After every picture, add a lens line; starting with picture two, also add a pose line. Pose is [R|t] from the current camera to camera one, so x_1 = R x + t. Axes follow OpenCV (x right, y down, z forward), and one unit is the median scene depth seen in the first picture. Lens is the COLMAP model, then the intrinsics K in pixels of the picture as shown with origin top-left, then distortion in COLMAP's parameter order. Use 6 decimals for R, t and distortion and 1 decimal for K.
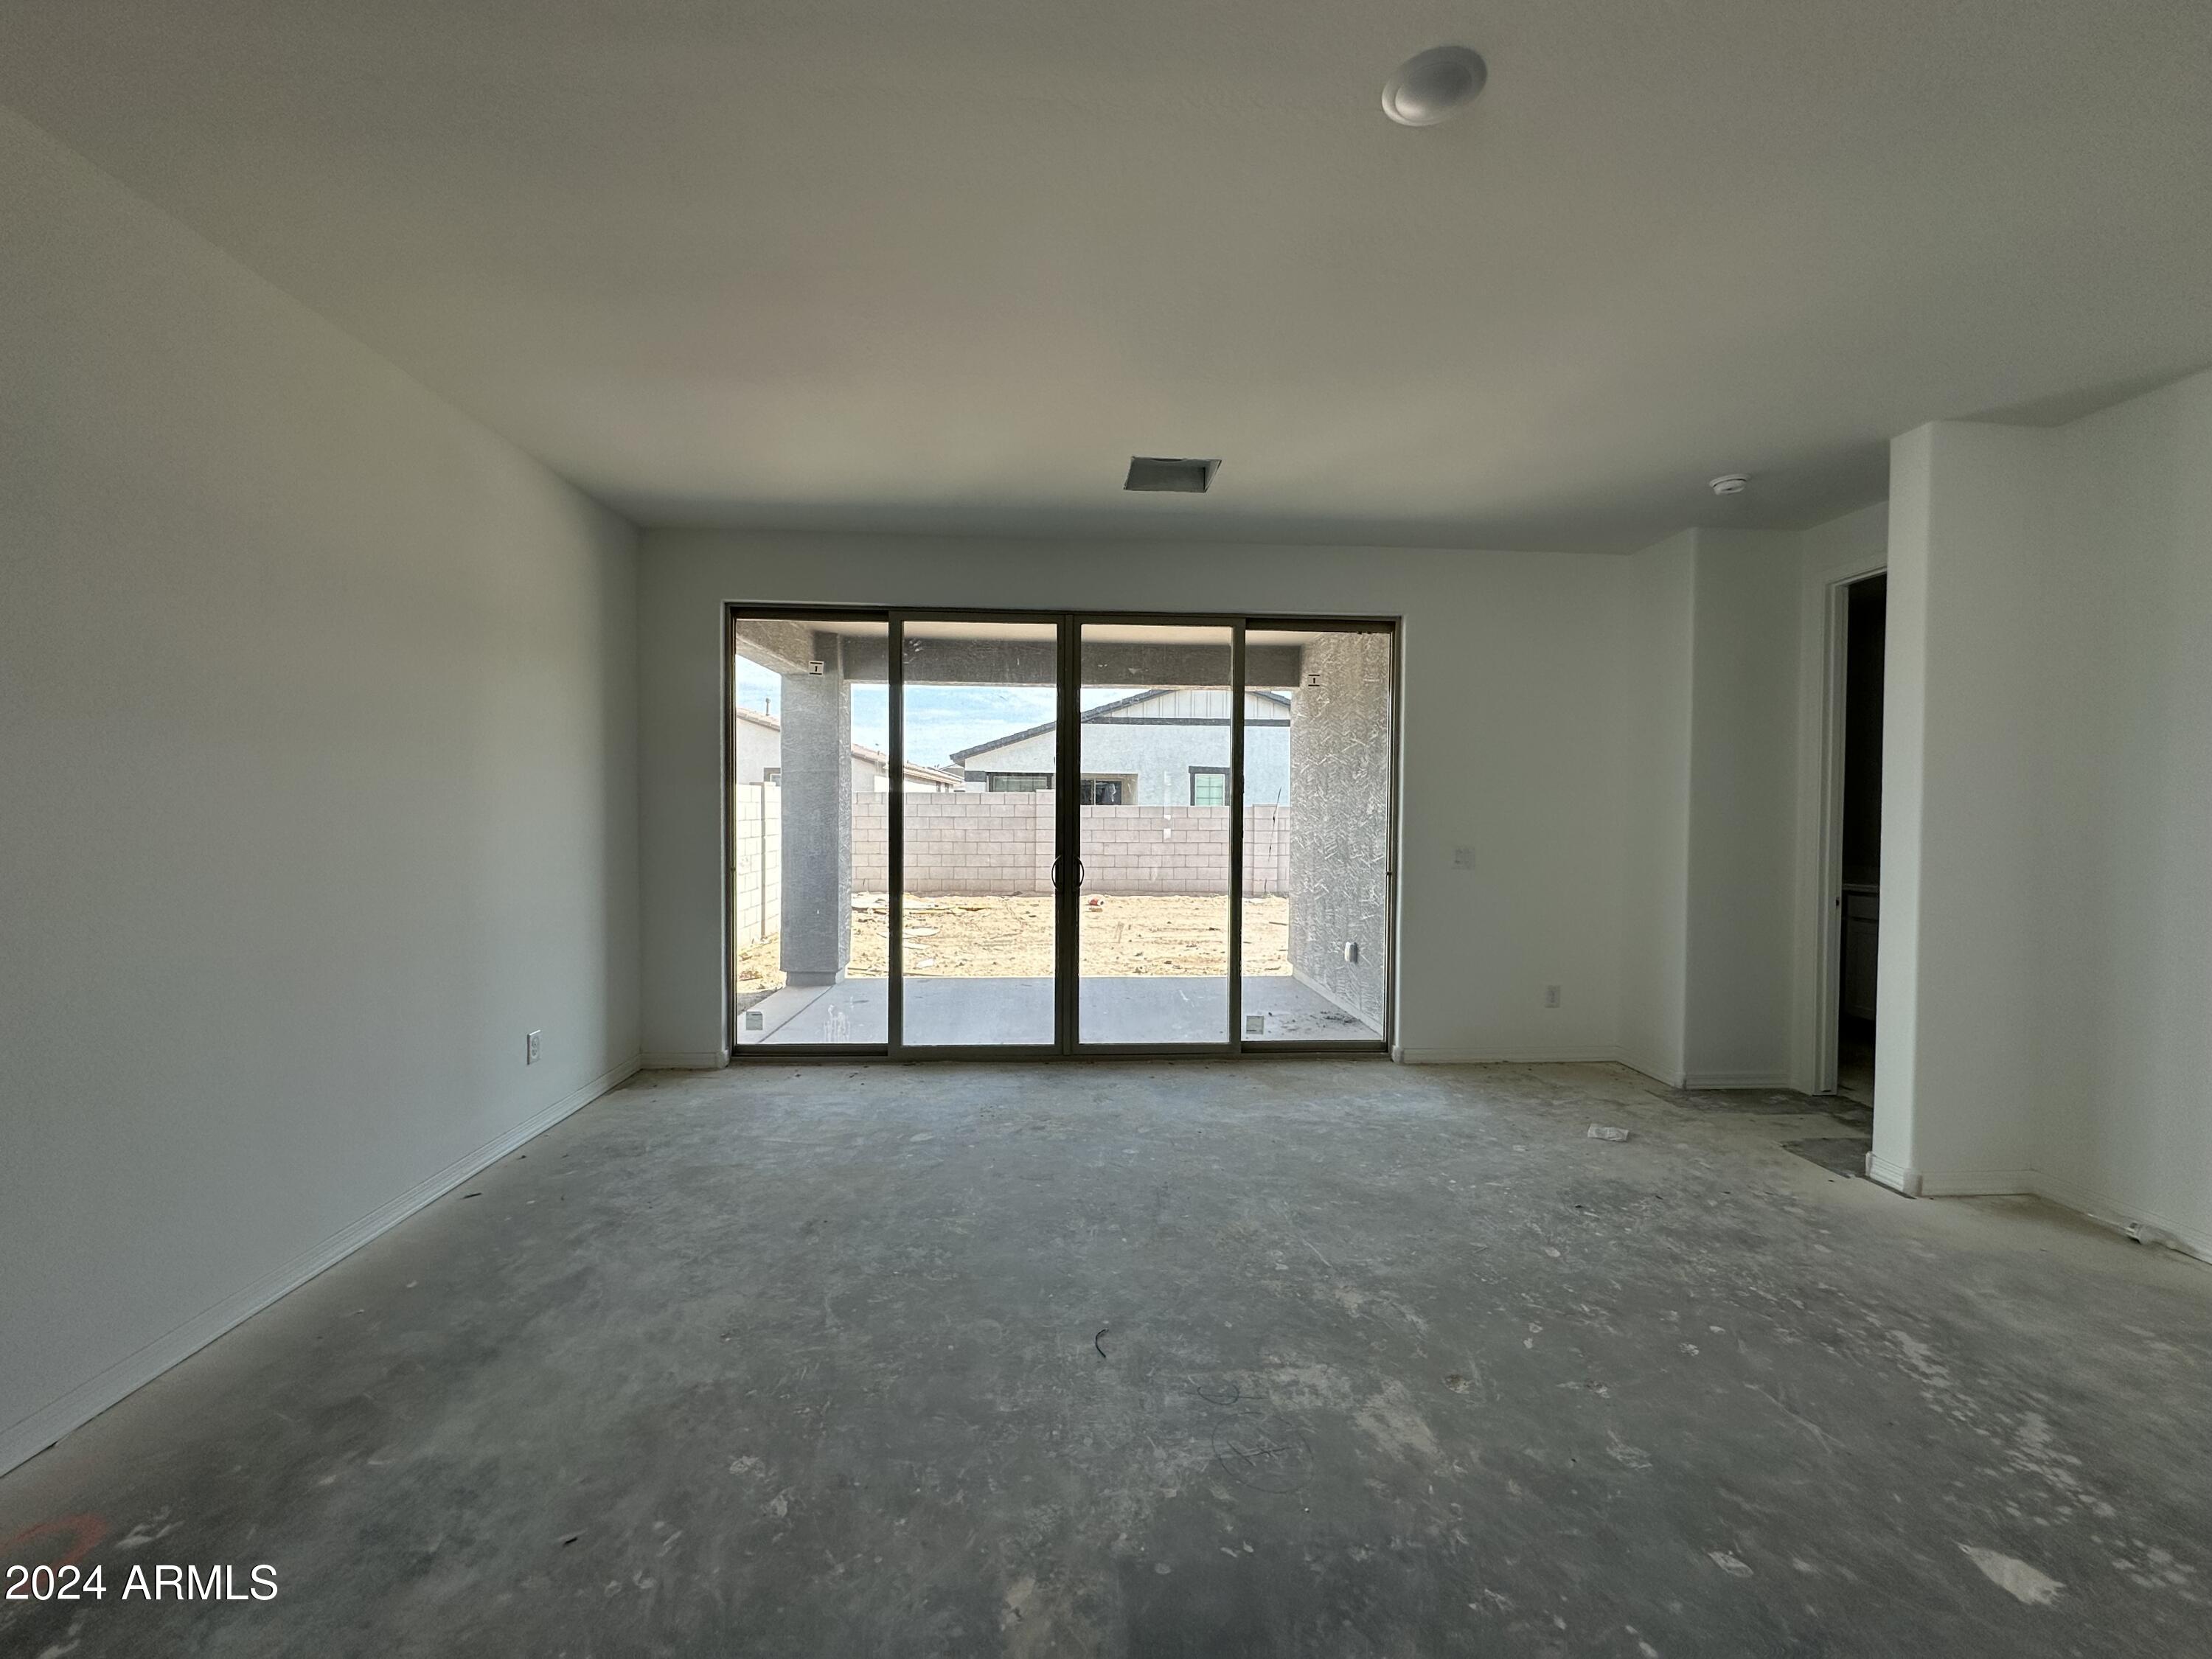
lens RADIAL K [[882.7, 0, 1106.0], [0, 882.7, 829.5], [0, 0, 1]] dist [-0.002381, -0.000087]
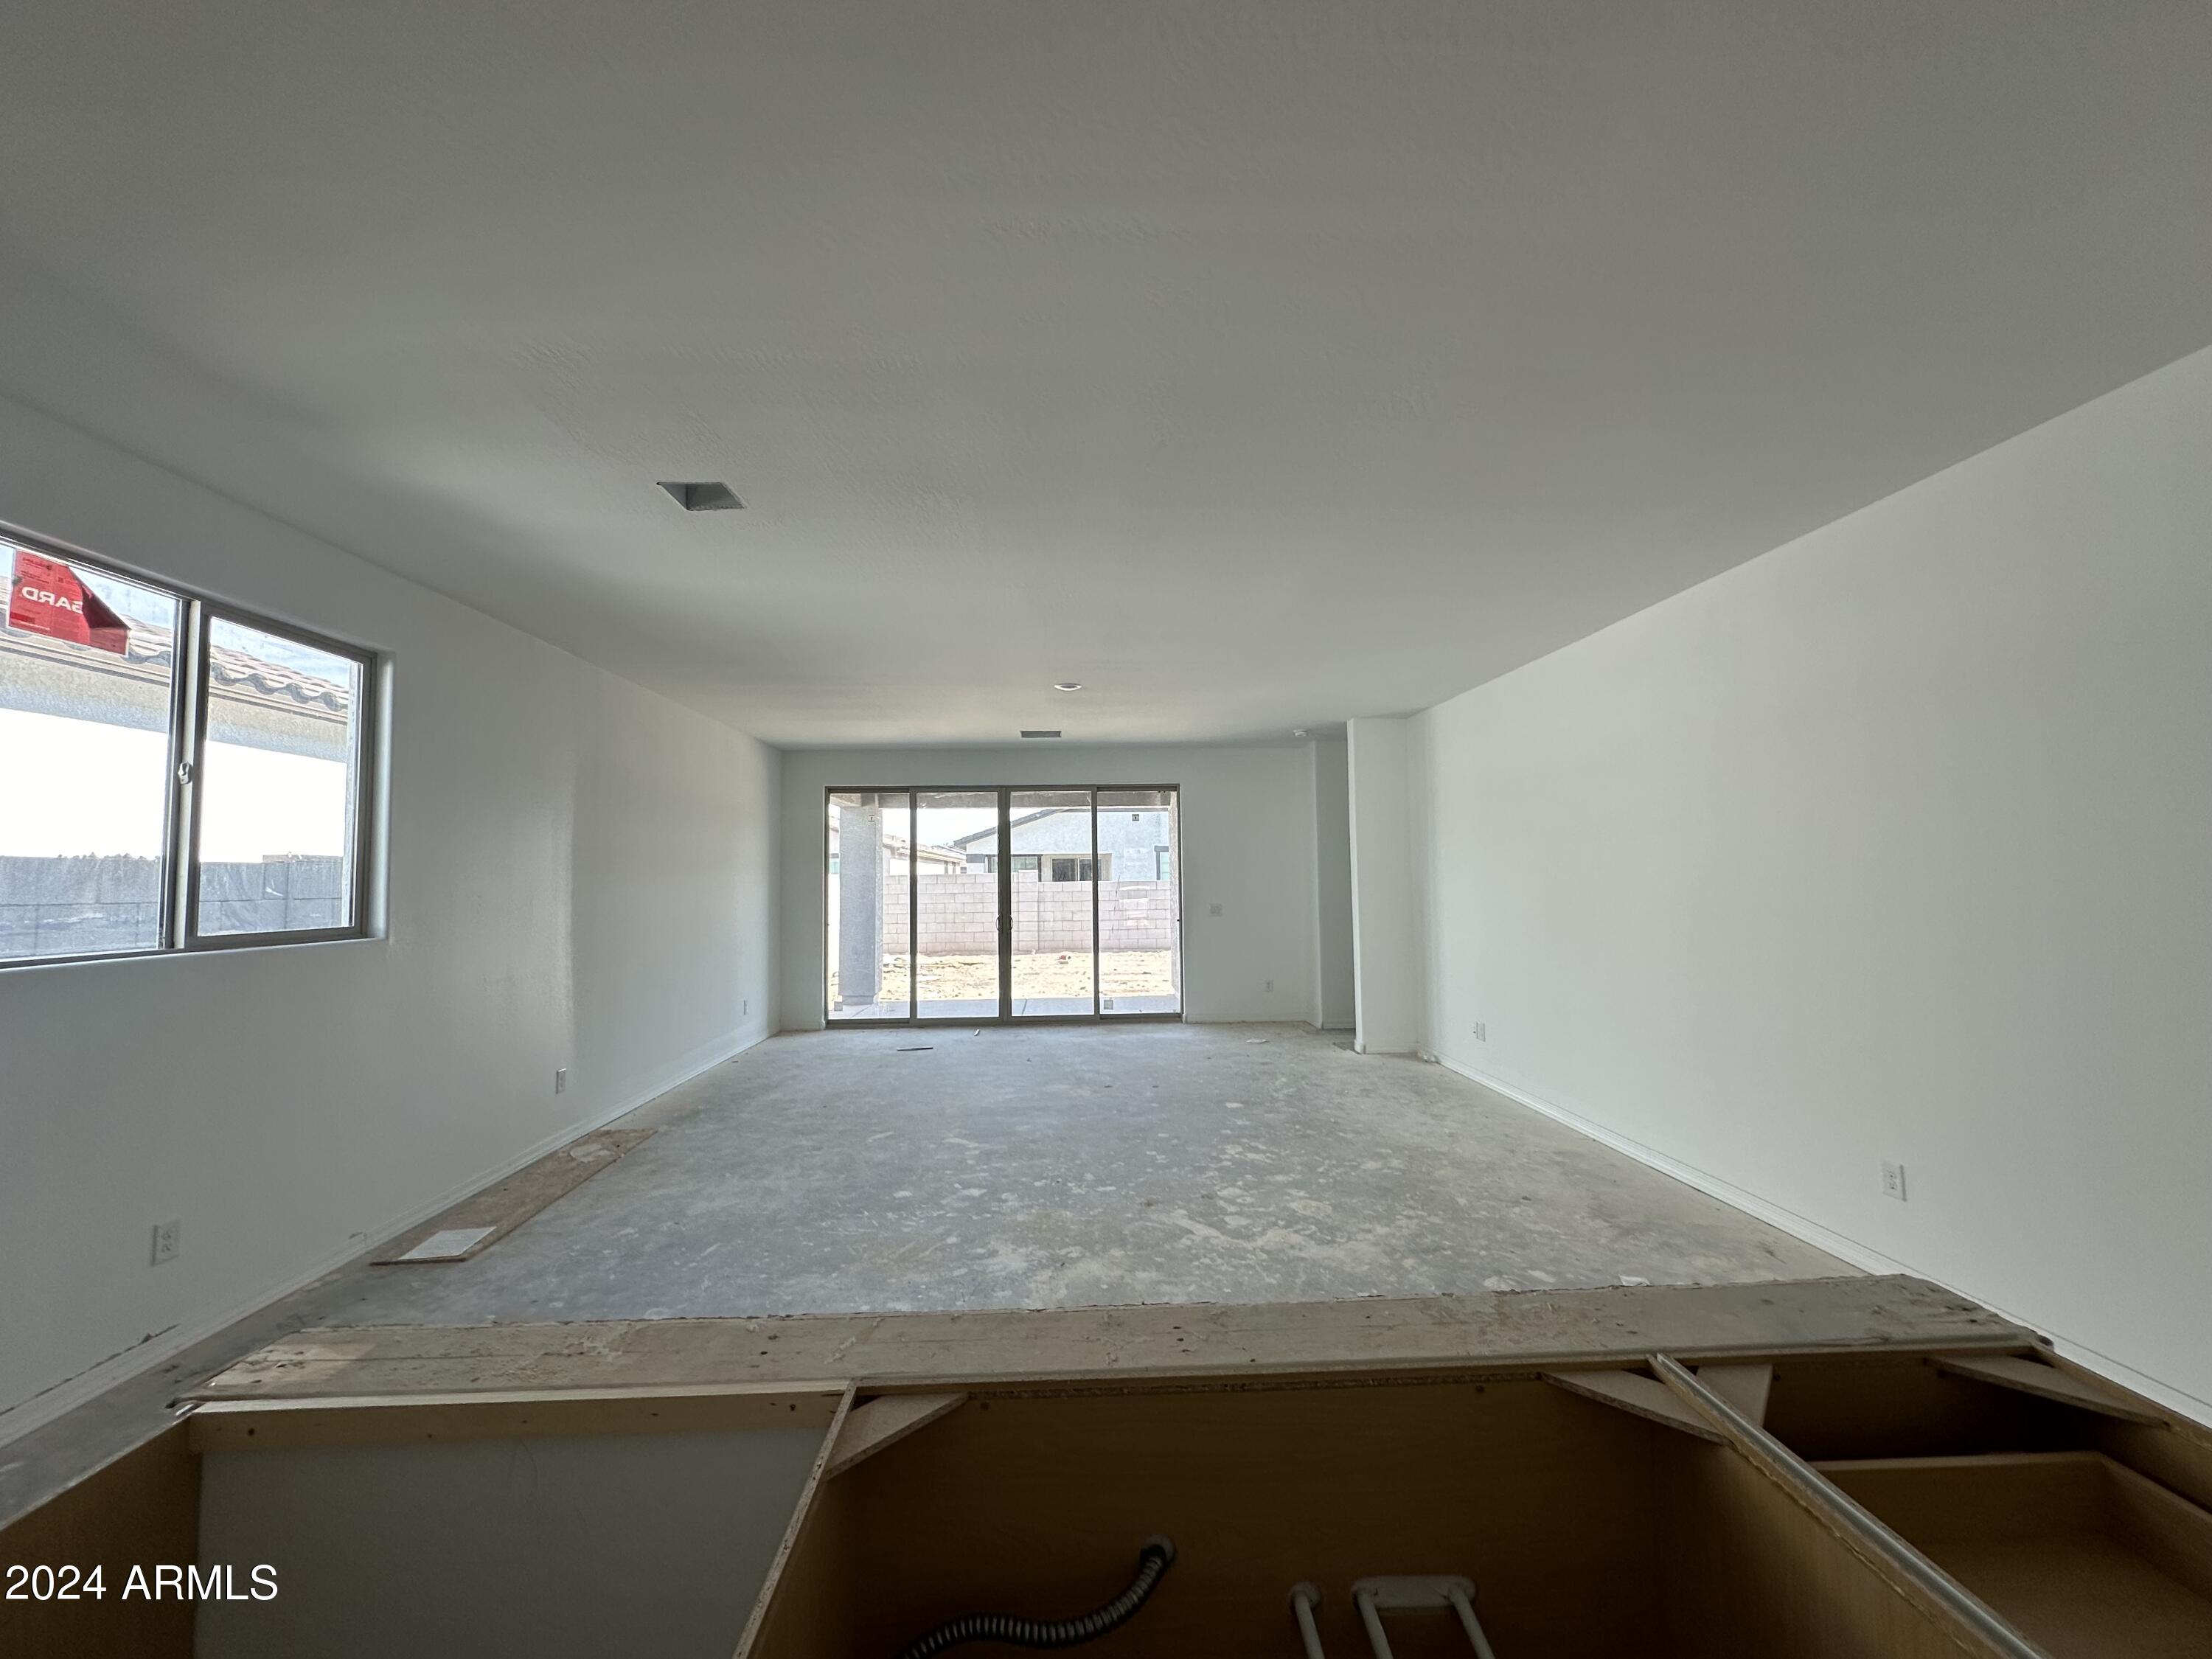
lens RADIAL K [[882.7, 0, 1106.0], [0, 882.7, 829.5], [0, 0, 1]] dist [-0.002381, -0.000087]
pose [[0.999711, -0.021552, -0.010628, 0.233152], [0.020617, 0.996466, -0.081423, 0.008863], [0.012345, 0.081181, 0.996623, -1.049889]]
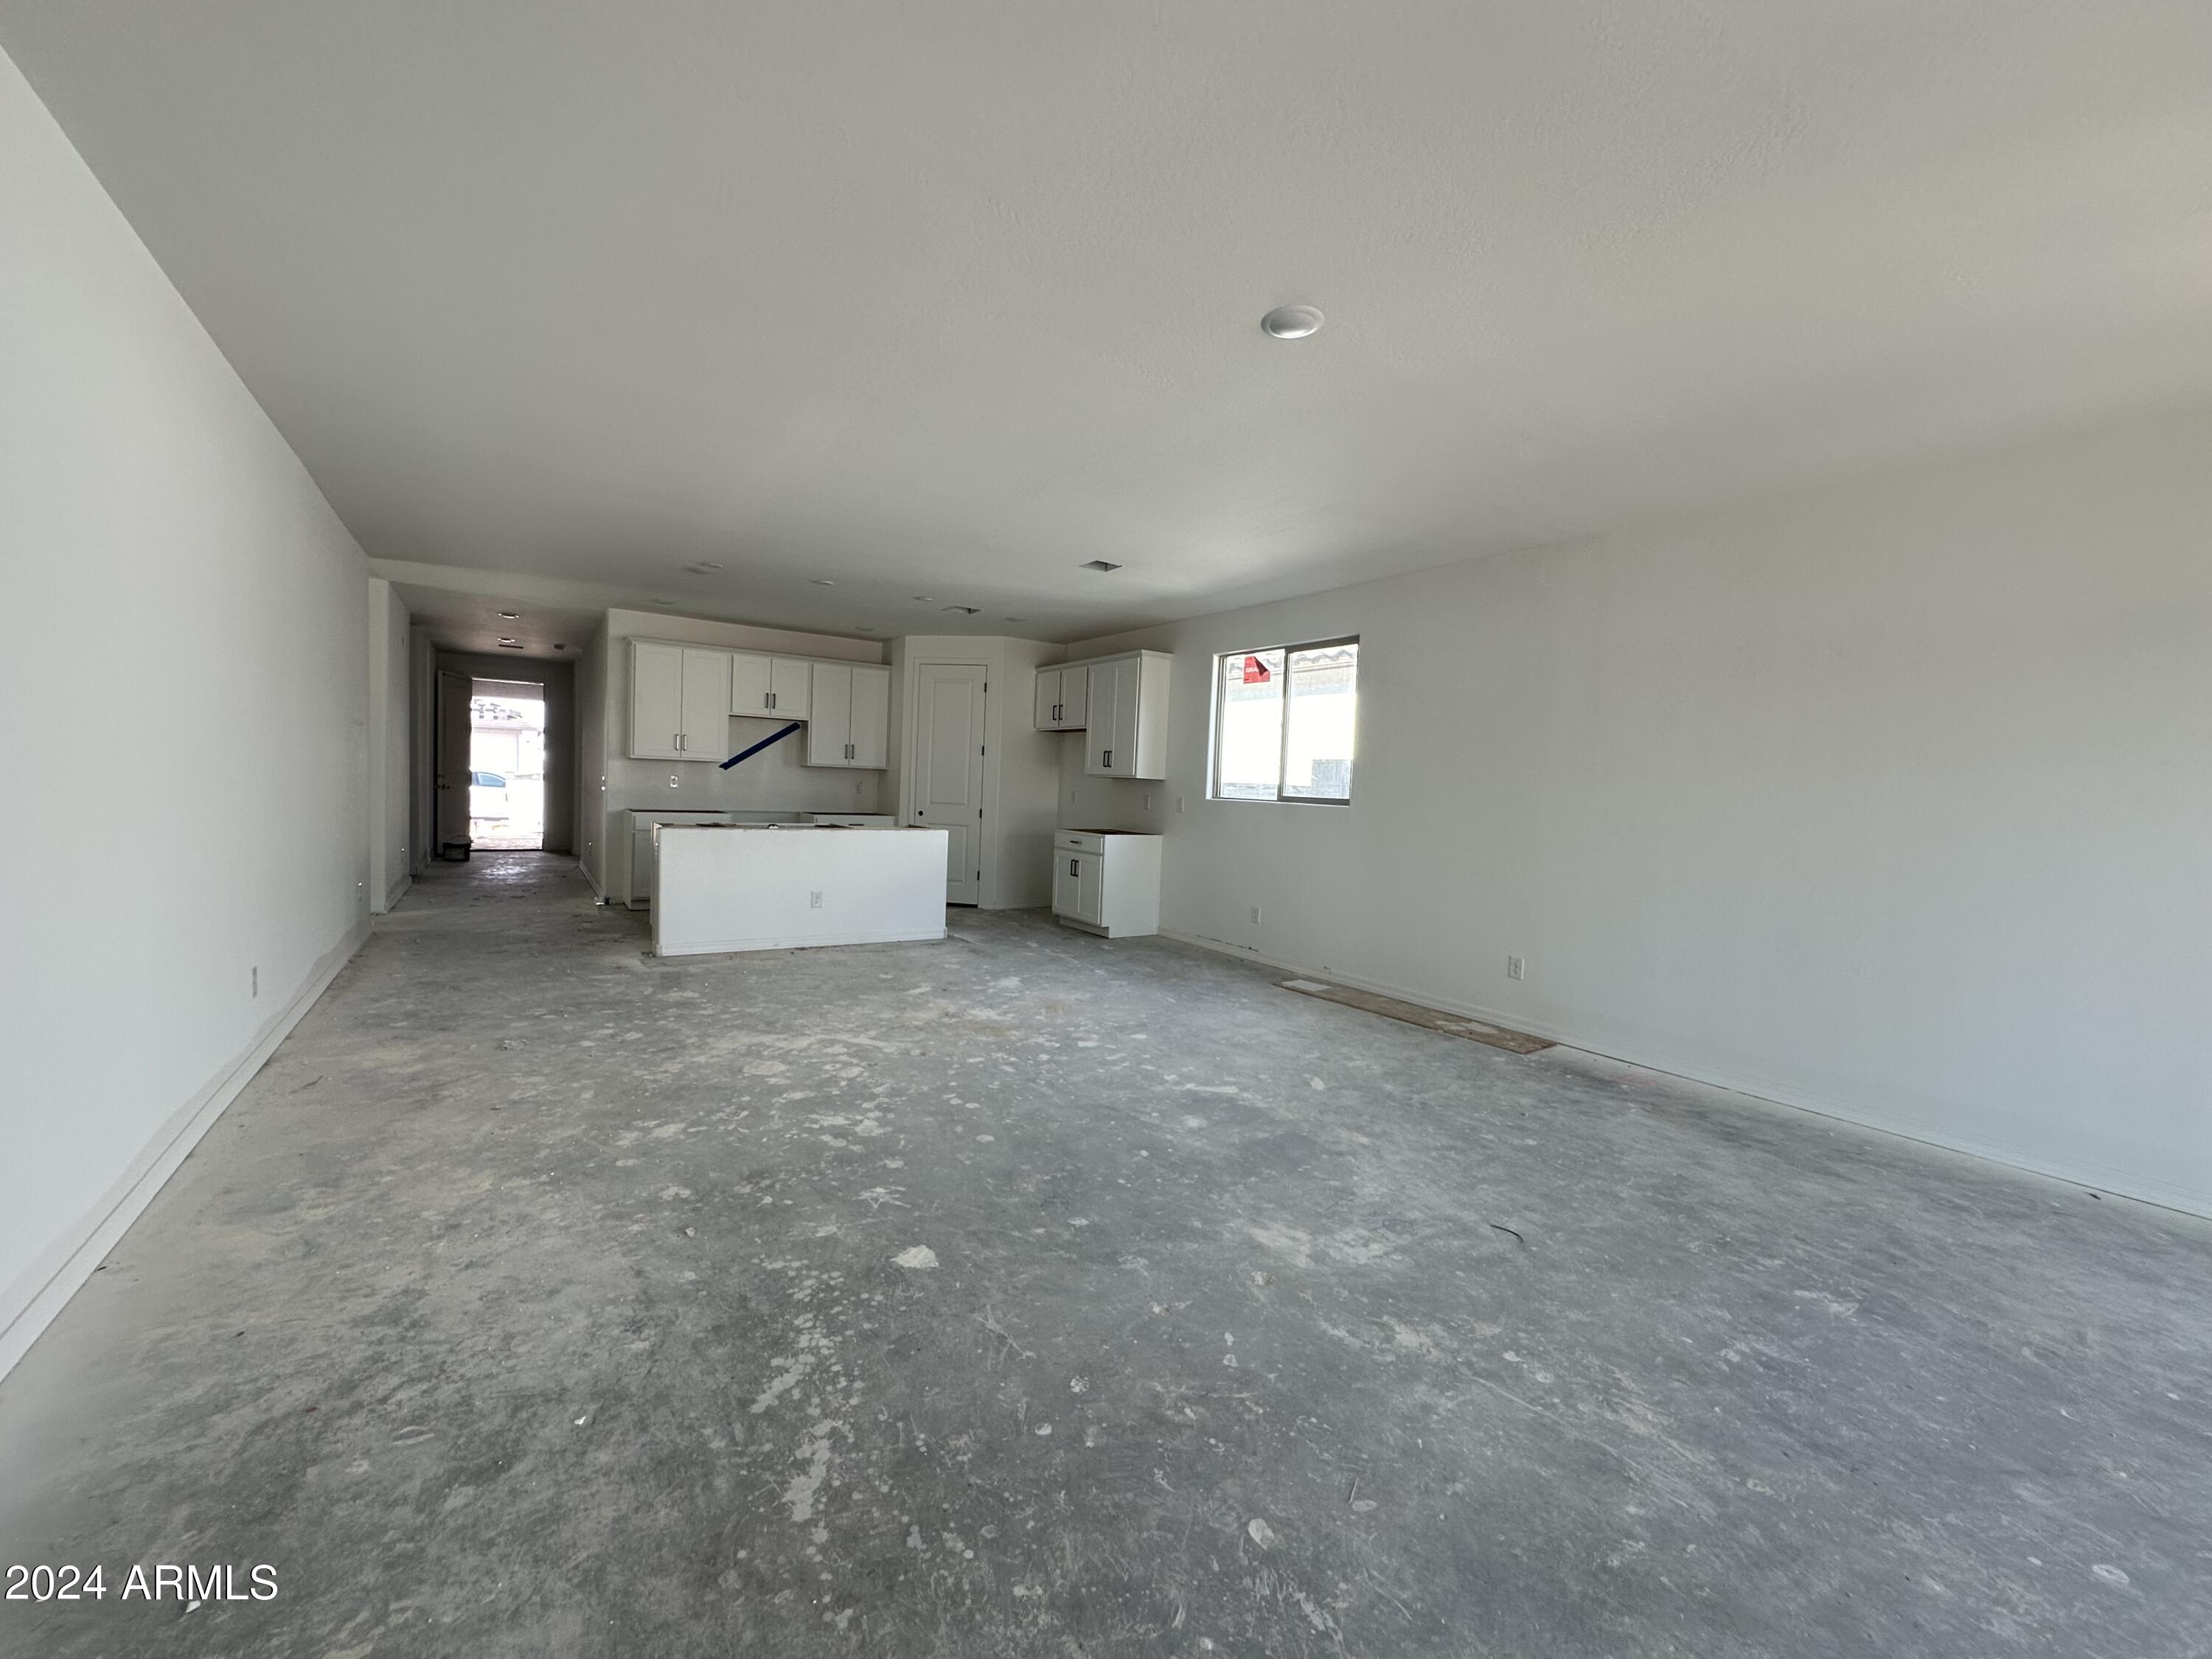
lens RADIAL K [[882.7, 0, 1106.0], [0, 882.7, 829.5], [0, 0, 1]] dist [-0.002381, -0.000087]
pose [[-0.860668, -0.018119, -0.508845, 0.617154], [-0.061526, 0.995745, 0.068610, -0.007772], [0.505436, 0.090357, -0.858120, 0.965994]]
